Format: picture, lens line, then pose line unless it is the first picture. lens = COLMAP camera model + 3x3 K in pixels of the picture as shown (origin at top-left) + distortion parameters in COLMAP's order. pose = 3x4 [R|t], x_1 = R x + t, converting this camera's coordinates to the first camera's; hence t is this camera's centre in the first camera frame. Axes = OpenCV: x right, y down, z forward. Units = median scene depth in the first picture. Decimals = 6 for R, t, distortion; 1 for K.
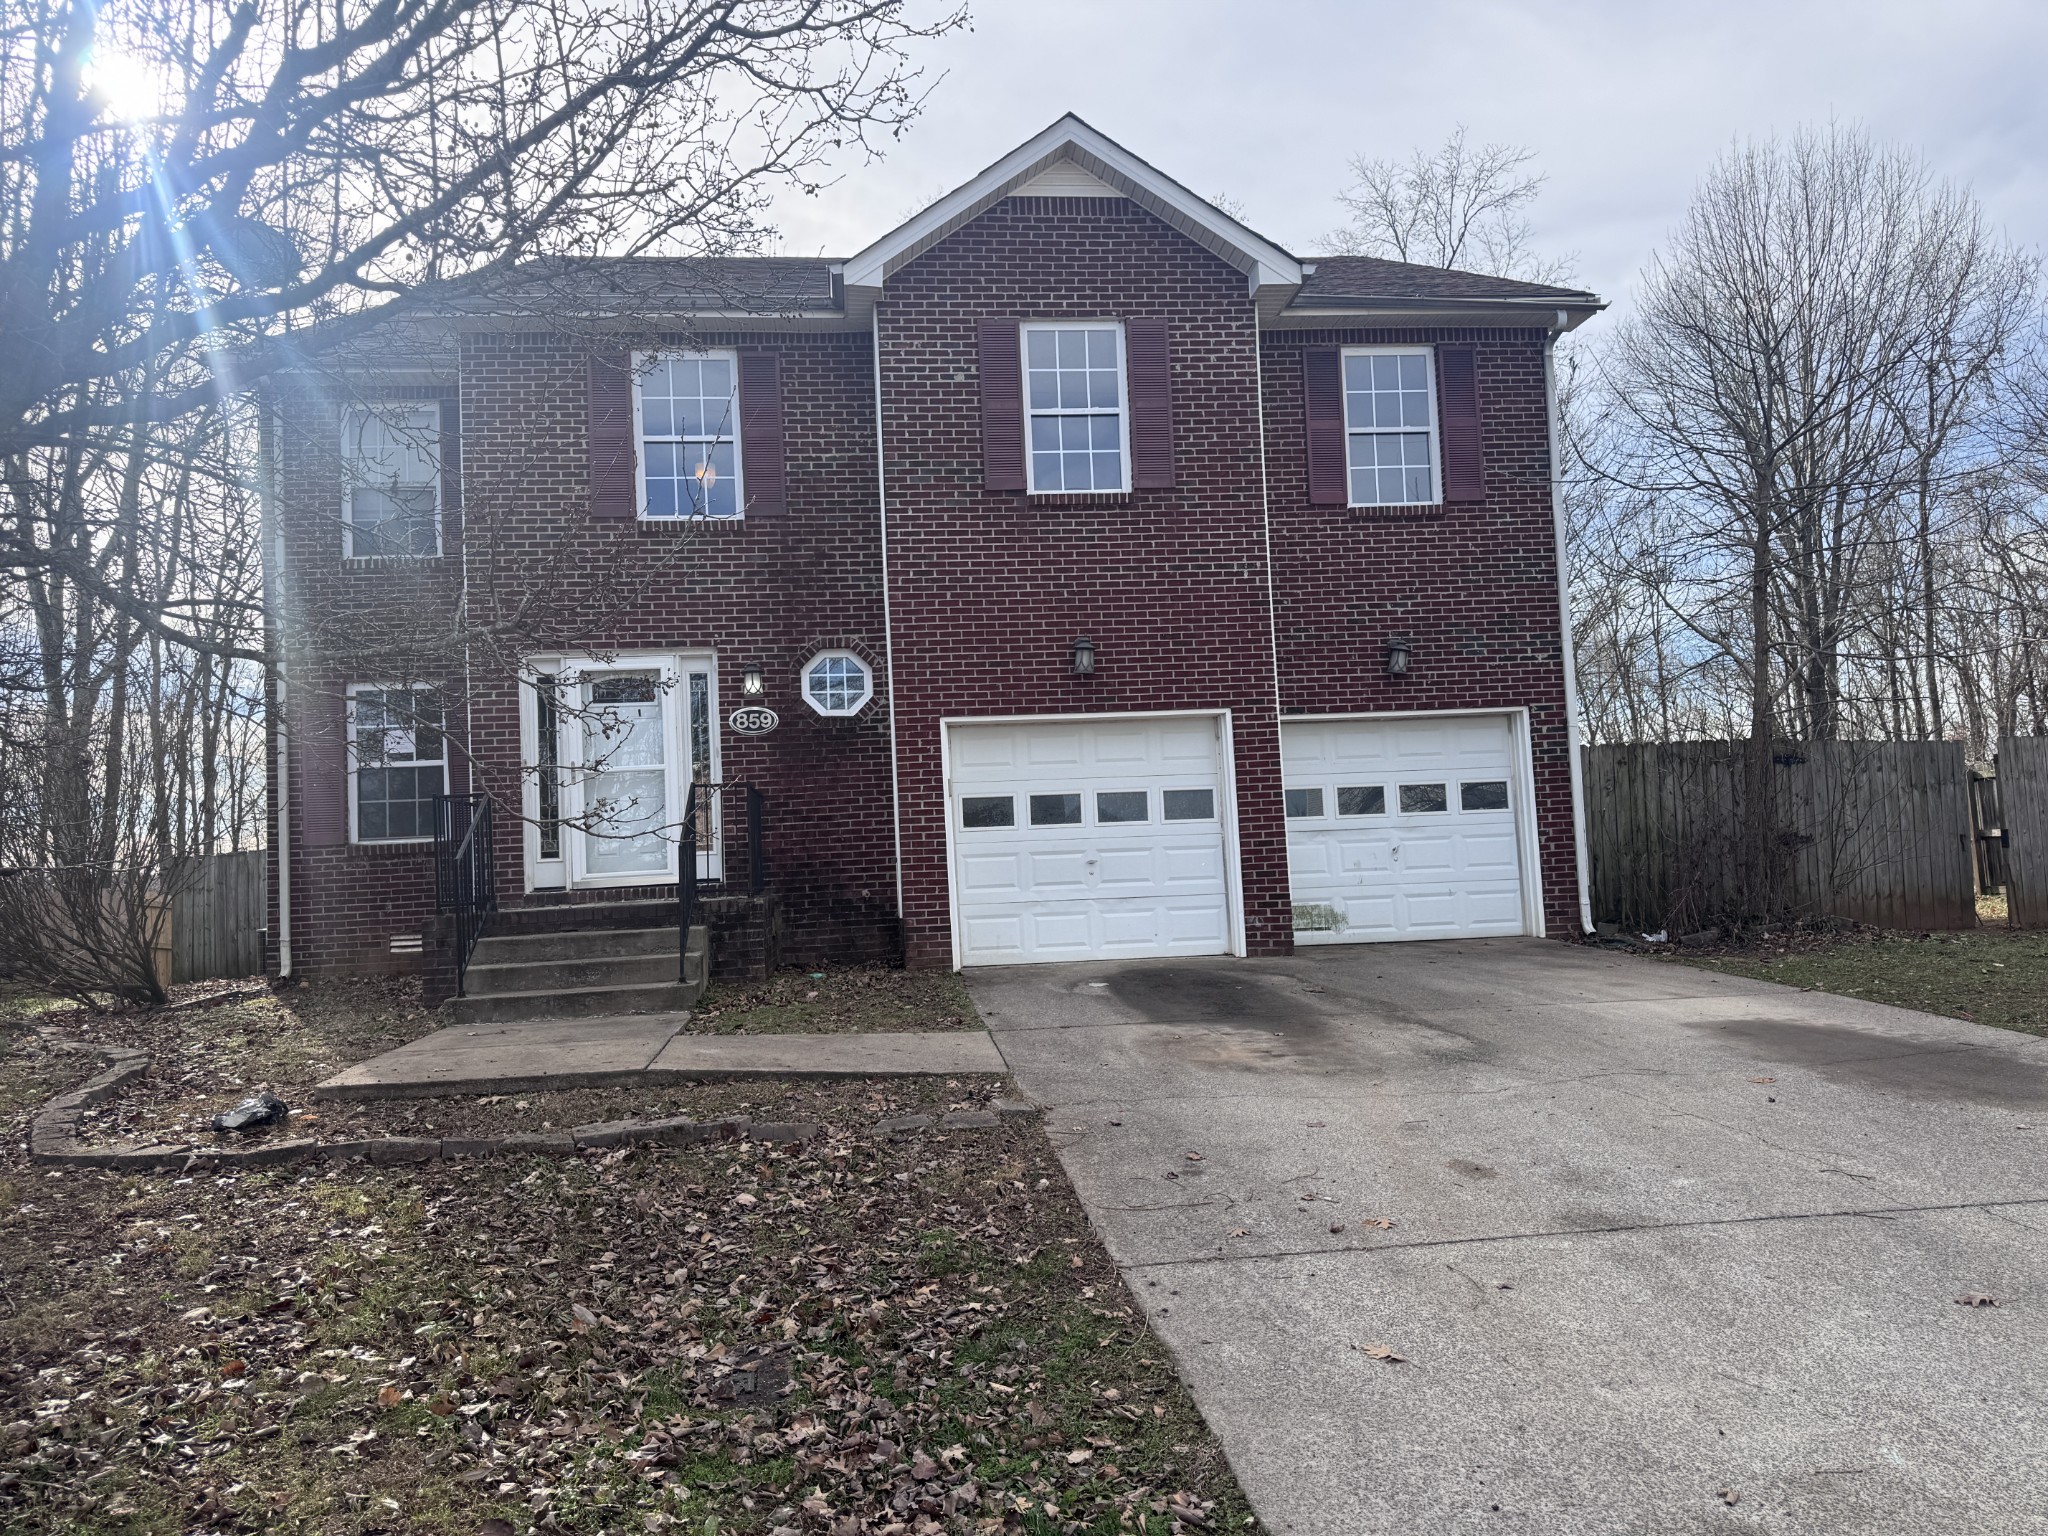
lens RADIAL K [[1488.2, 0, 1024.0], [0, 1488.2, 768.0], [0, 0, 1]] dist [0.095682, -0.102991]
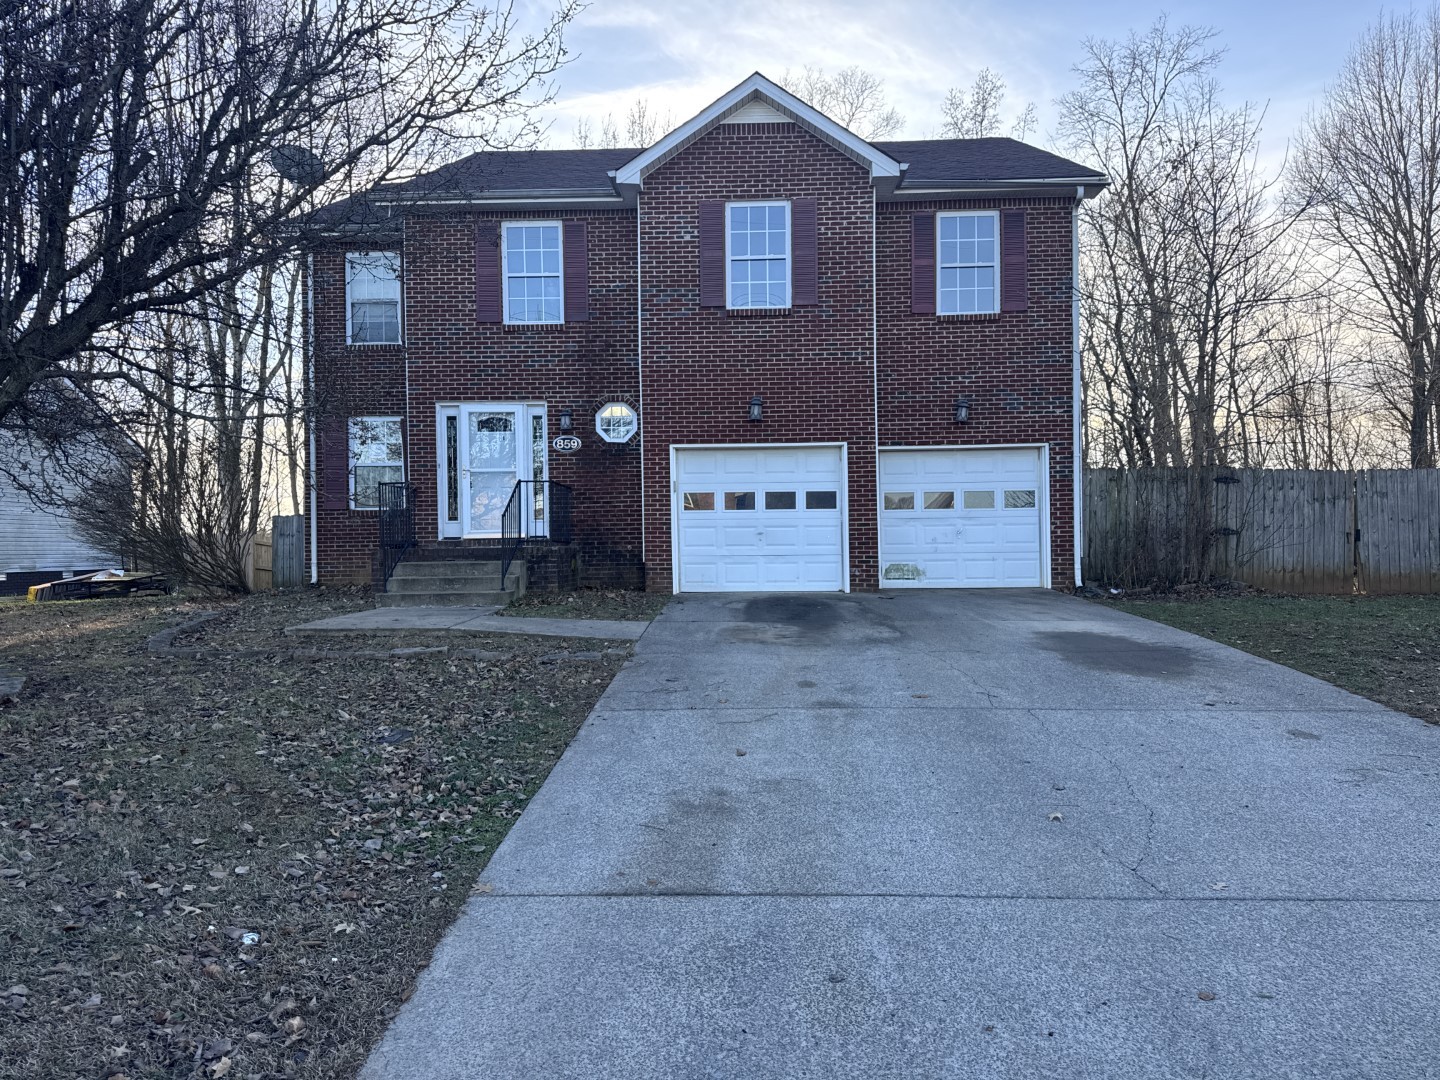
lens RADIAL K [[1046.4, 0, 720.0], [0, 1046.4, 540.0], [0, 0, 1]] dist [0.095682, -0.102991]
pose [[0.988617, 0.031637, -0.147091, 0.171393], [-0.022348, 0.997675, 0.064386, -0.003394], [0.148786, -0.060366, 0.987025, -0.159969]]
